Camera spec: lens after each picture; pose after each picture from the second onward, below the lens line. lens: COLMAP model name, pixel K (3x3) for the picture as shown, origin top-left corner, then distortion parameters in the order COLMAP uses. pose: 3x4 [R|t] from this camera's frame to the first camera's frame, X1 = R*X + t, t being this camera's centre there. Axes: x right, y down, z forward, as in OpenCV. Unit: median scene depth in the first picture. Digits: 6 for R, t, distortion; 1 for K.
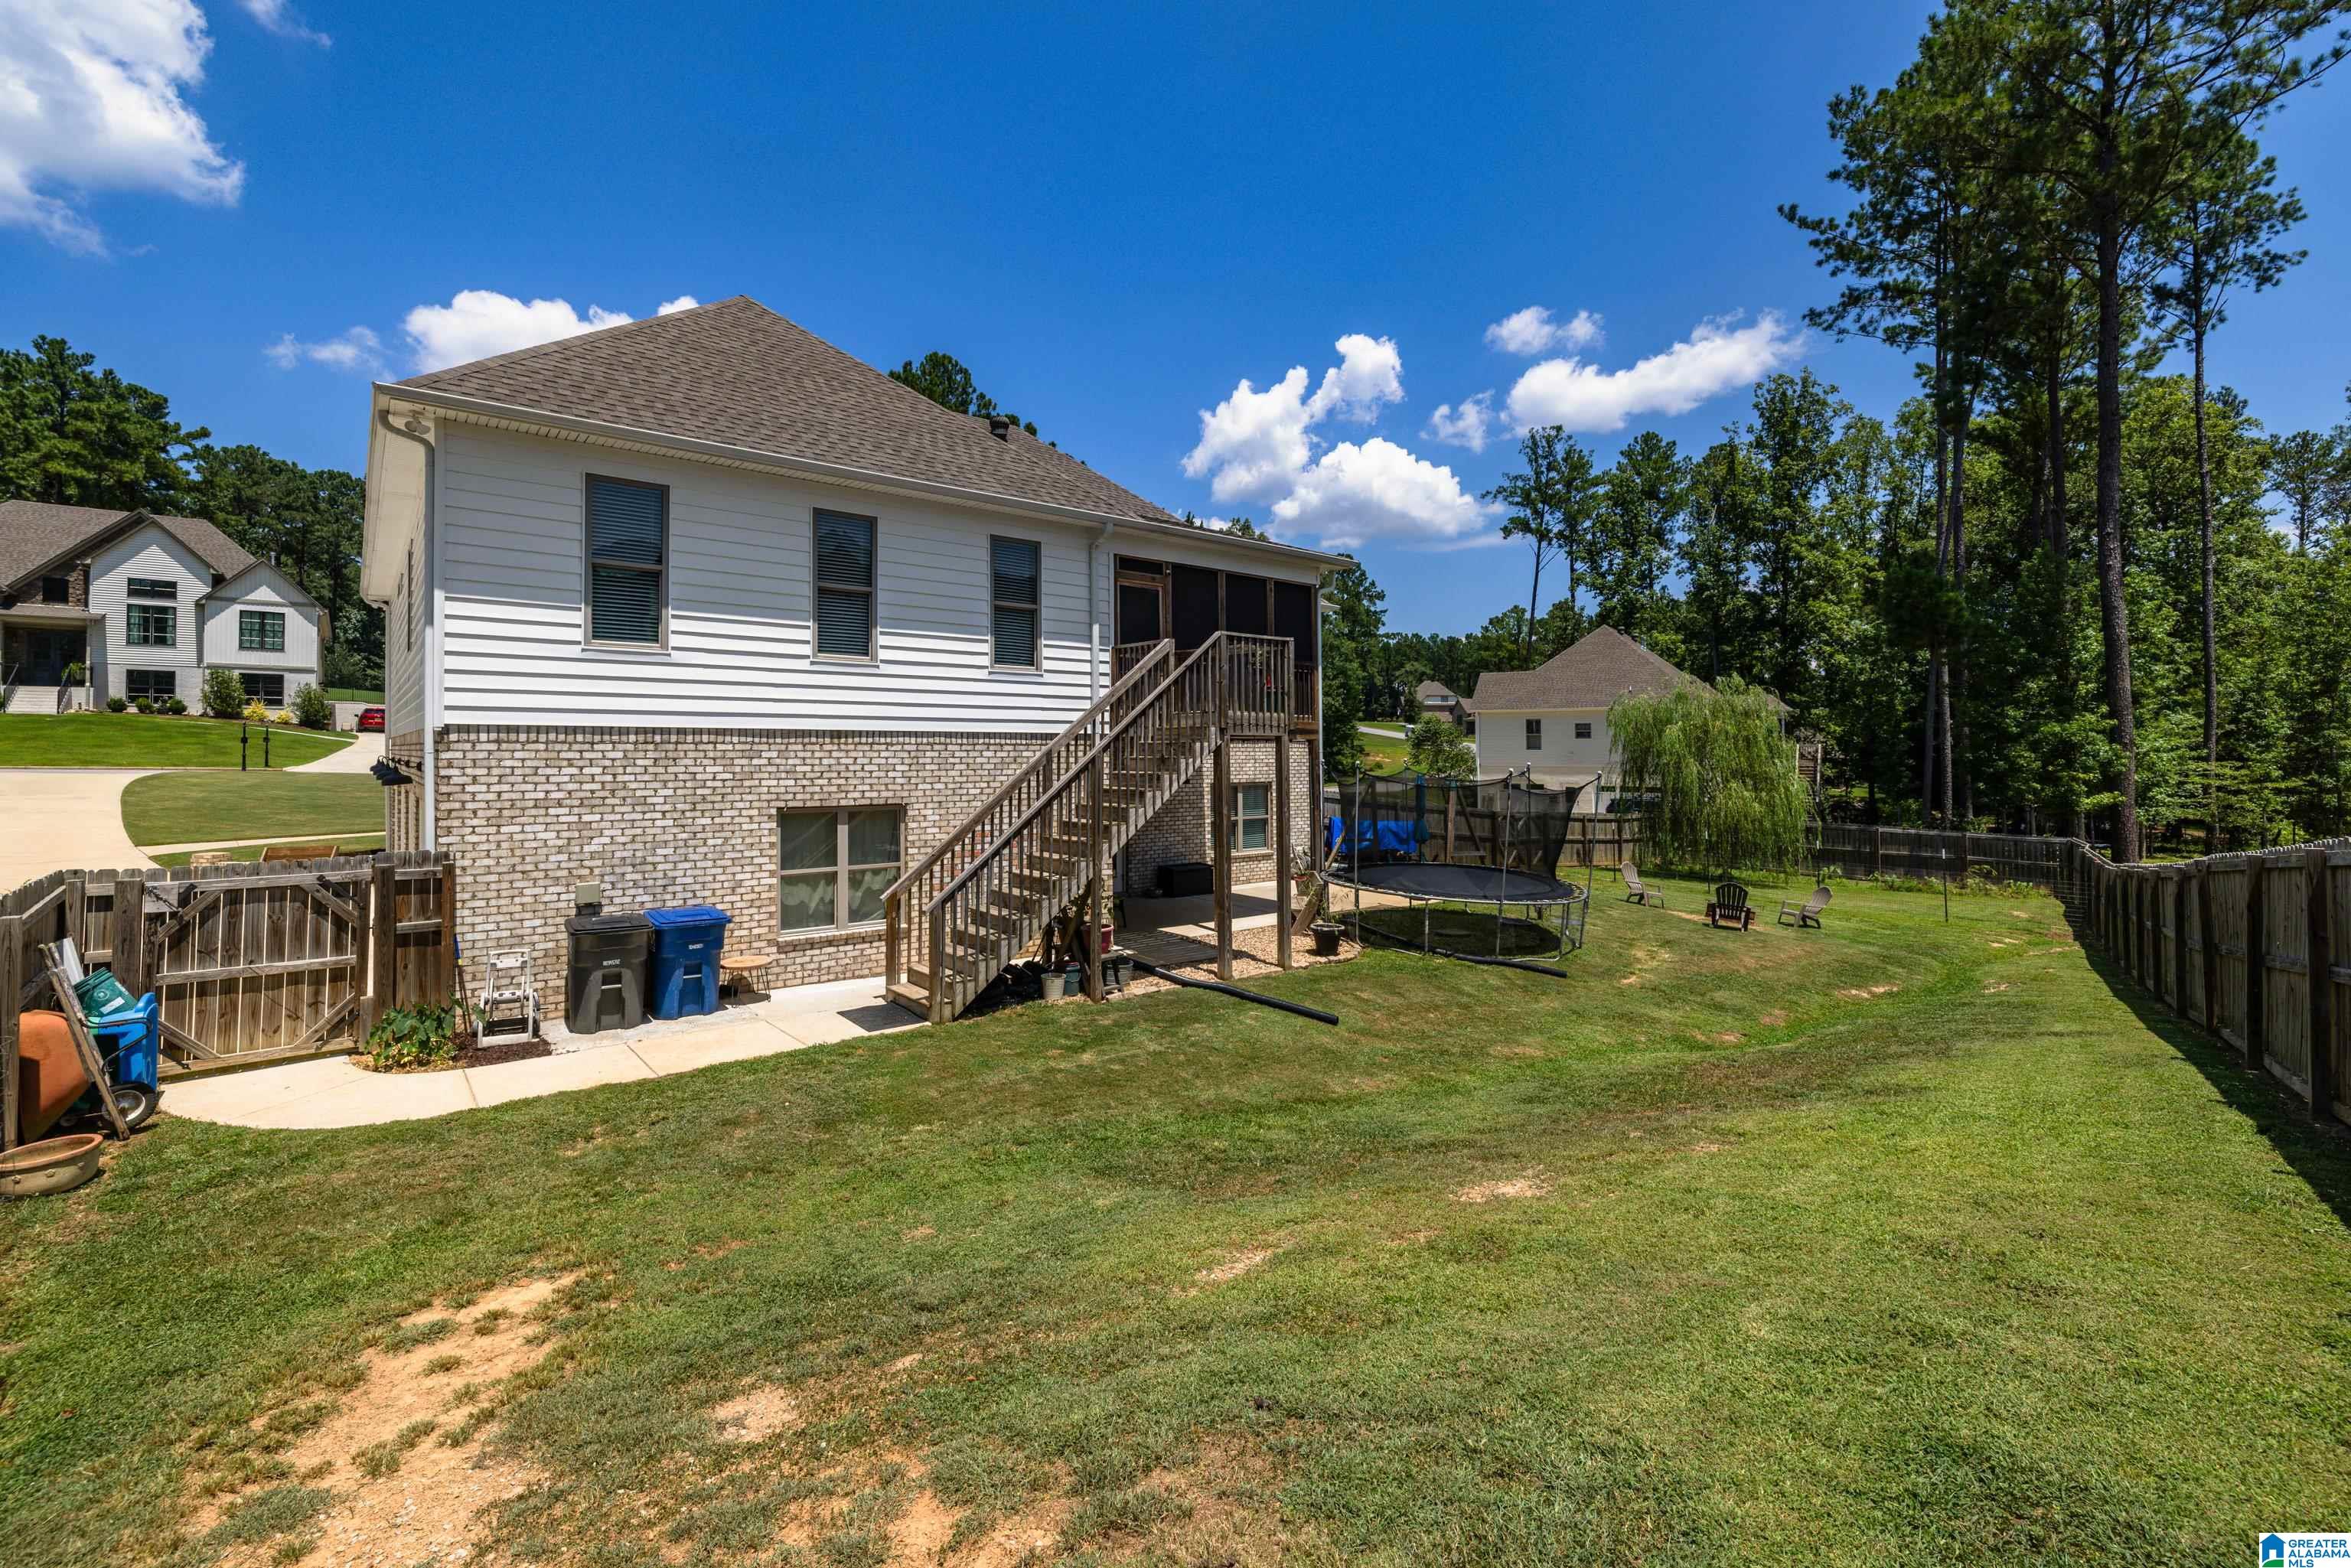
lens RADIAL K [[1011.8, 0, 1194.4], [0, 1011.8, 725.6], [0, 0, 1]] dist [-0.000496, 0.002148]
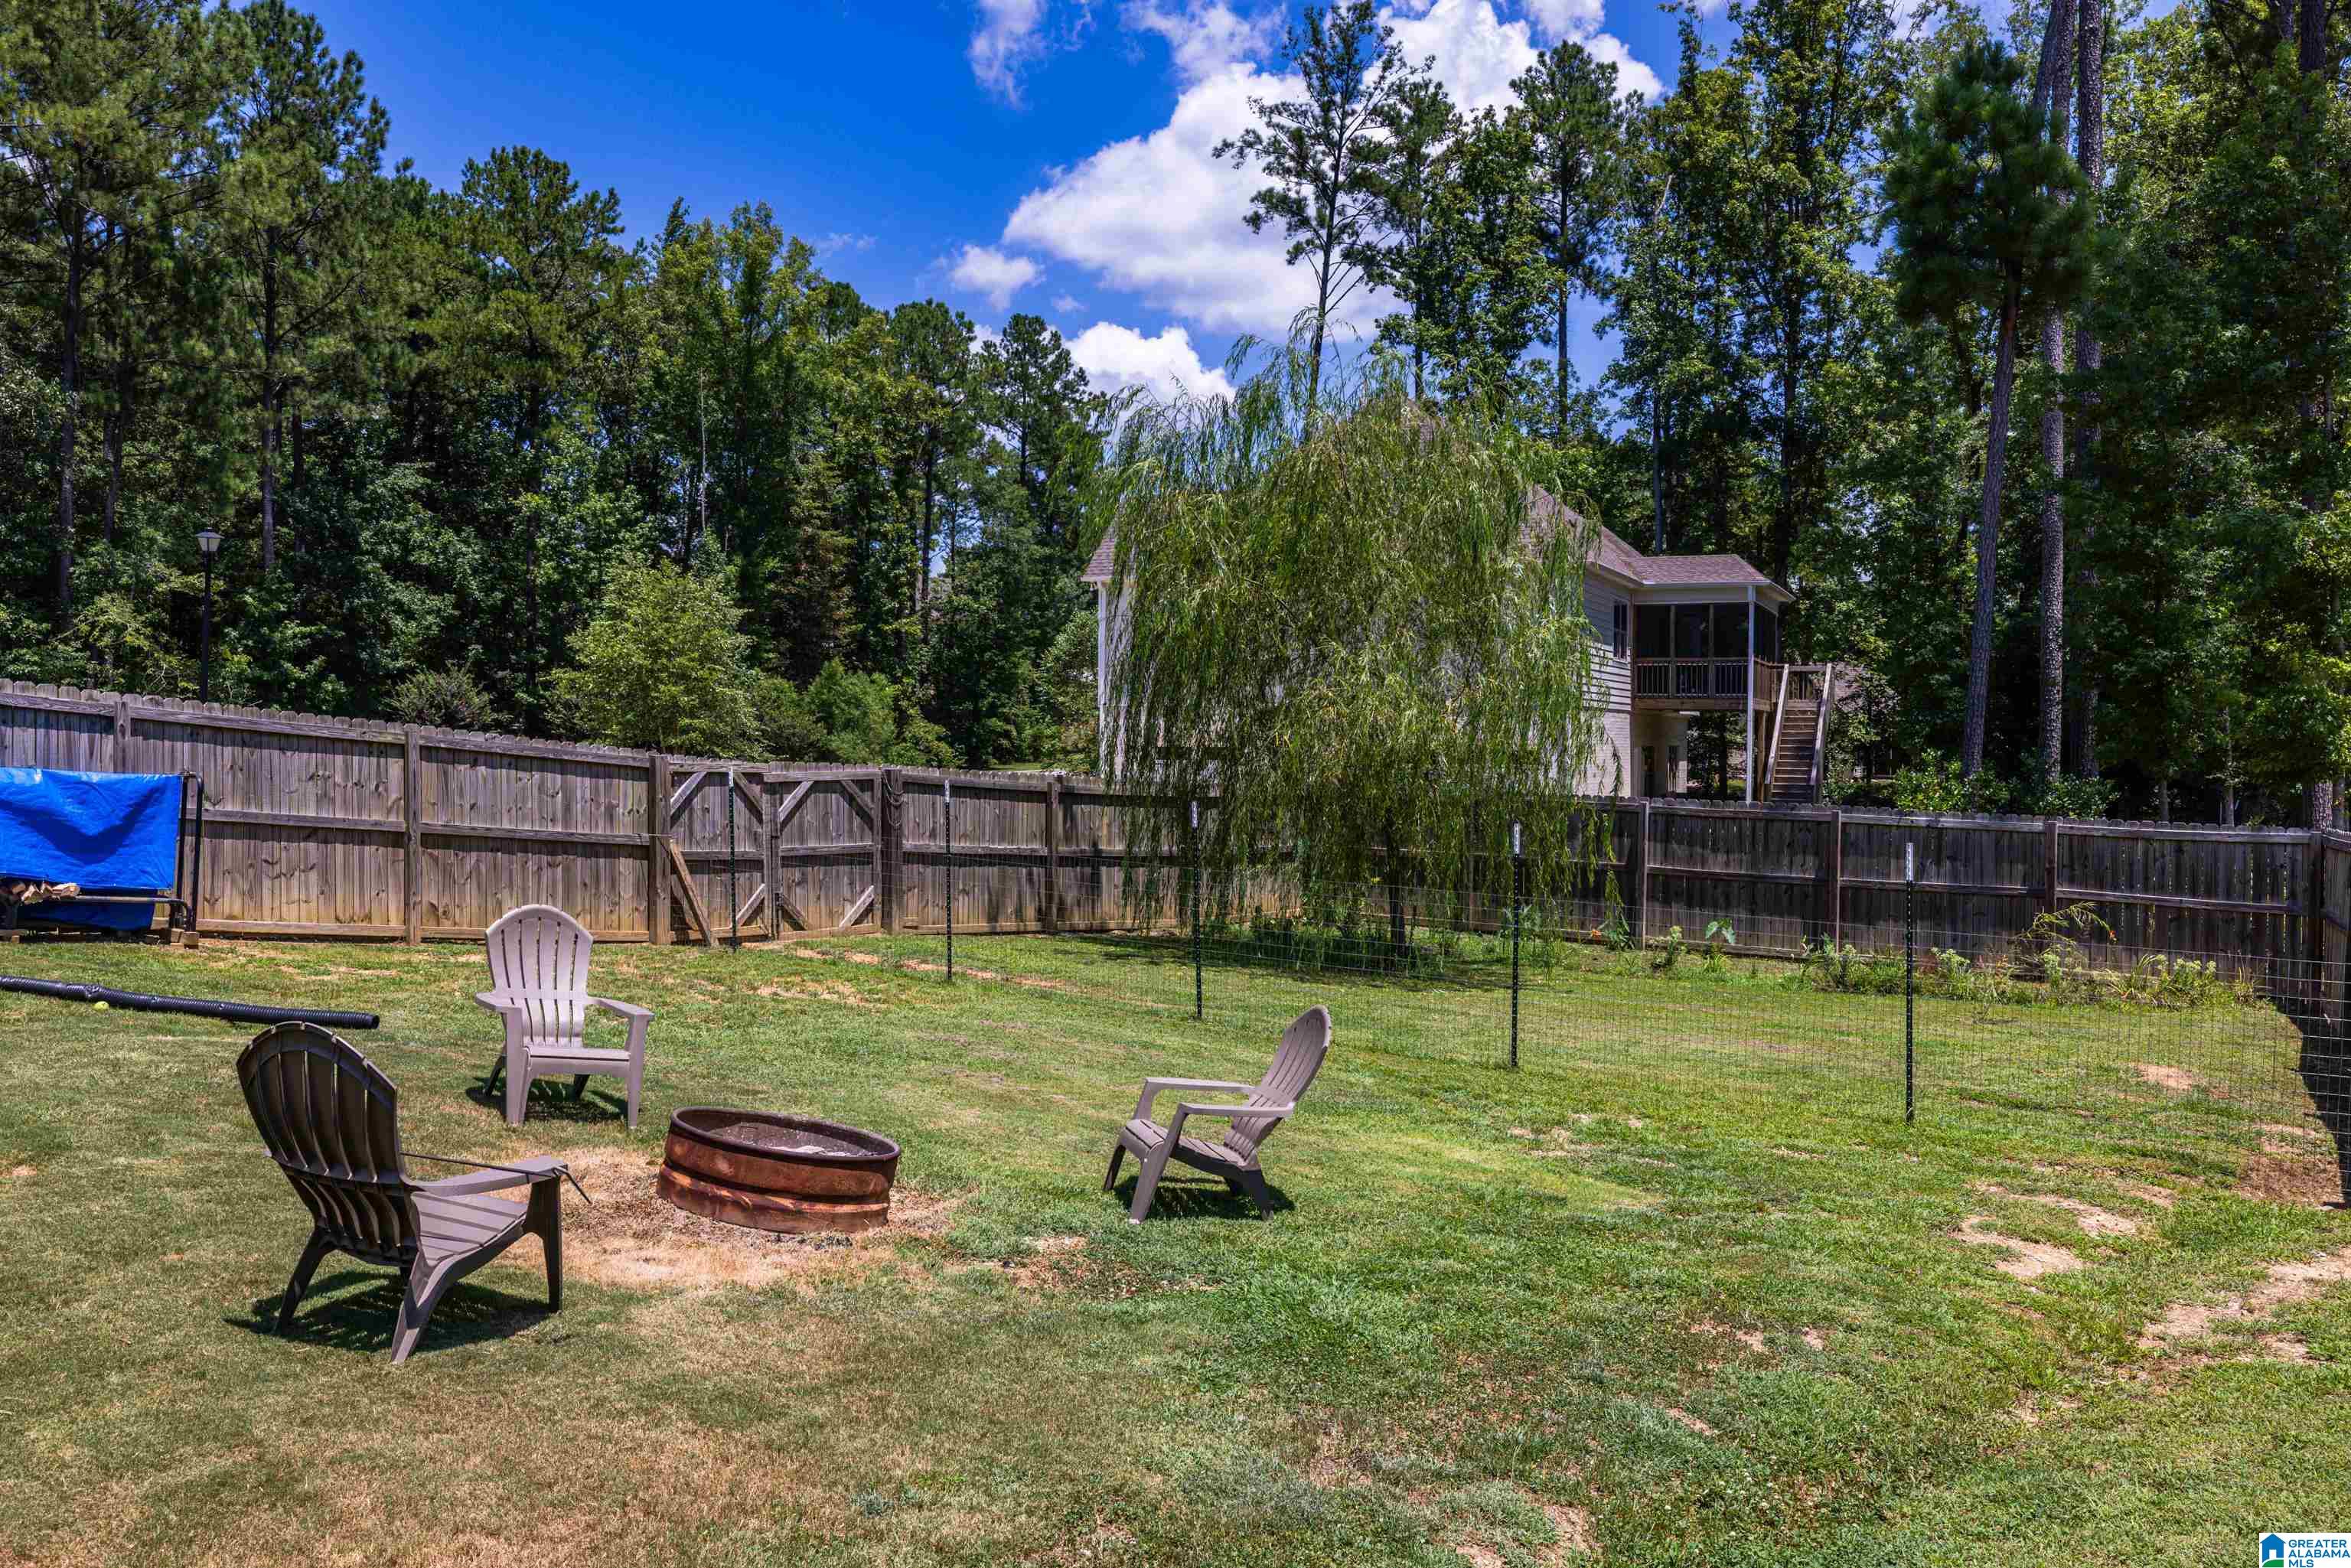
lens RADIAL K [[1871.5, 0, 1170.7], [0, 1871.5, 768.1], [0, 0, 1]] dist [0.001471, -0.014492]
pose [[0.985224, 0.001089, 0.171268, 0.203528], [-0.008834, 0.998972, 0.044463, 0.035887], [-0.171043, -0.045319, 0.984221, 0.242441]]
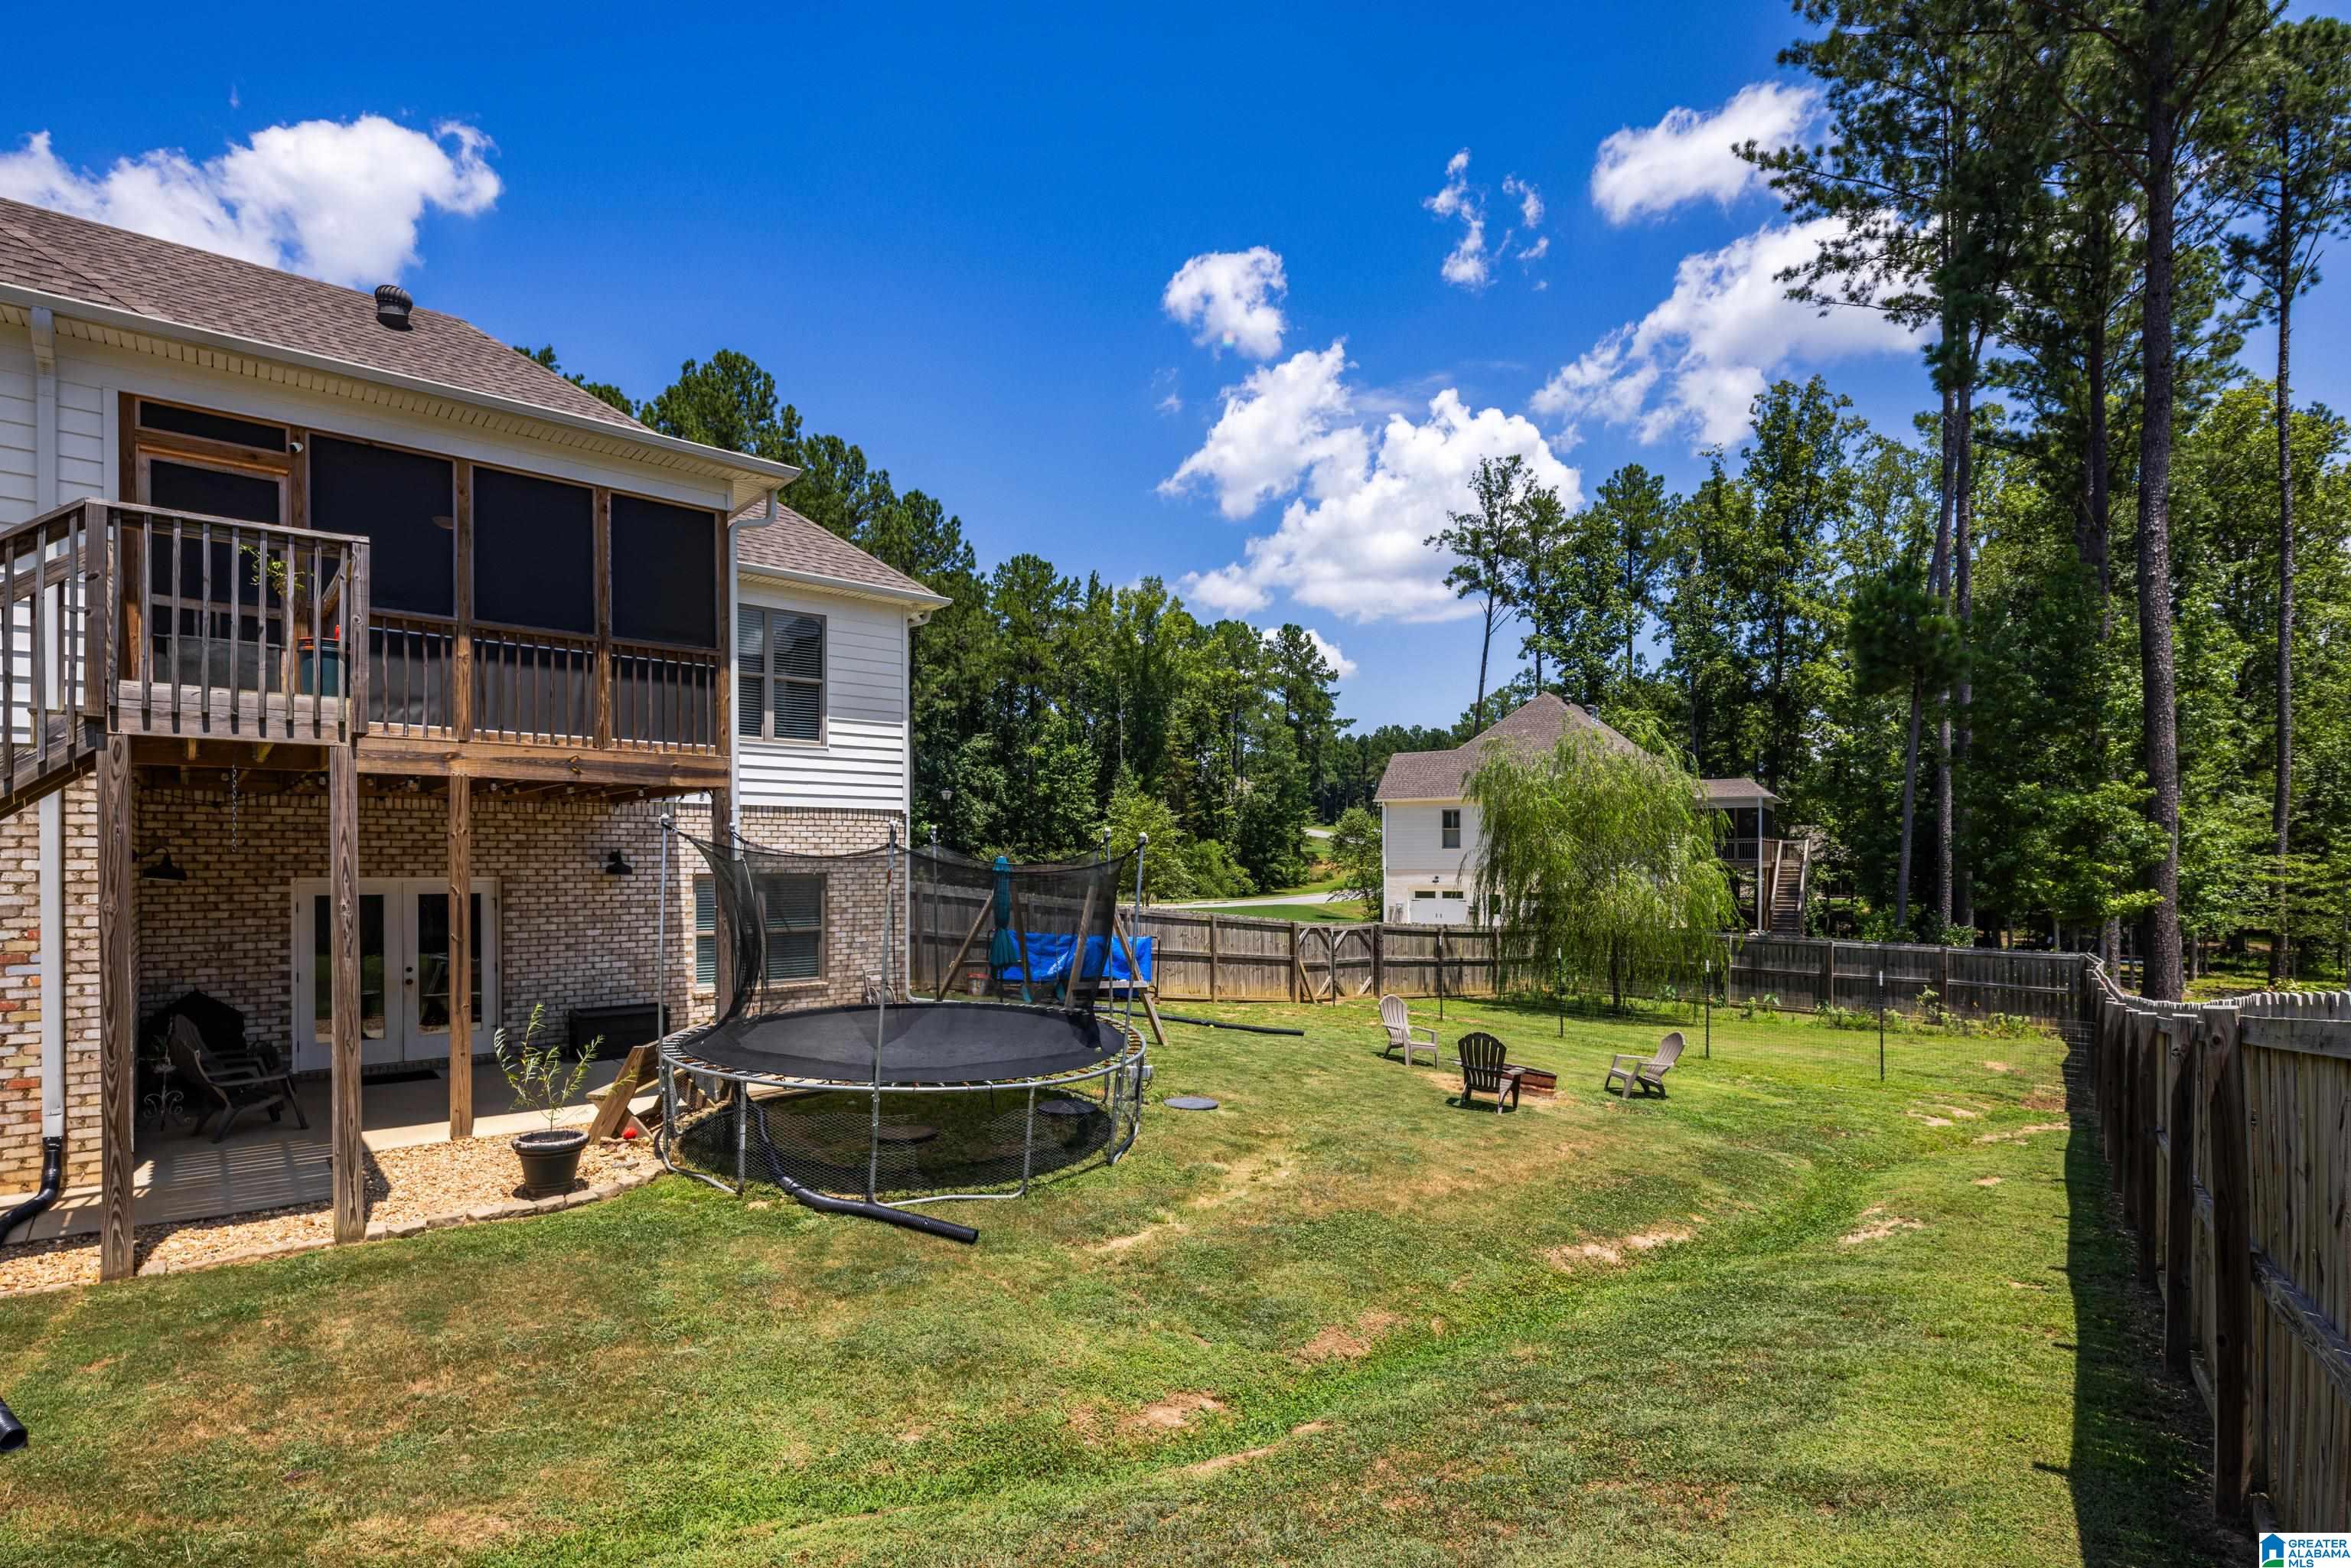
lens RADIAL K [[1150.2, 0, 1179.4], [0, 1150.2, 887.3], [0, 0, 1]] dist [0.005616, -0.005135]
pose [[0.999727, -0.005946, 0.022589, 0.113930], [0.004892, 0.998908, 0.046455, 0.012917], [-0.022841, -0.046332, 0.998665, 0.112411]]
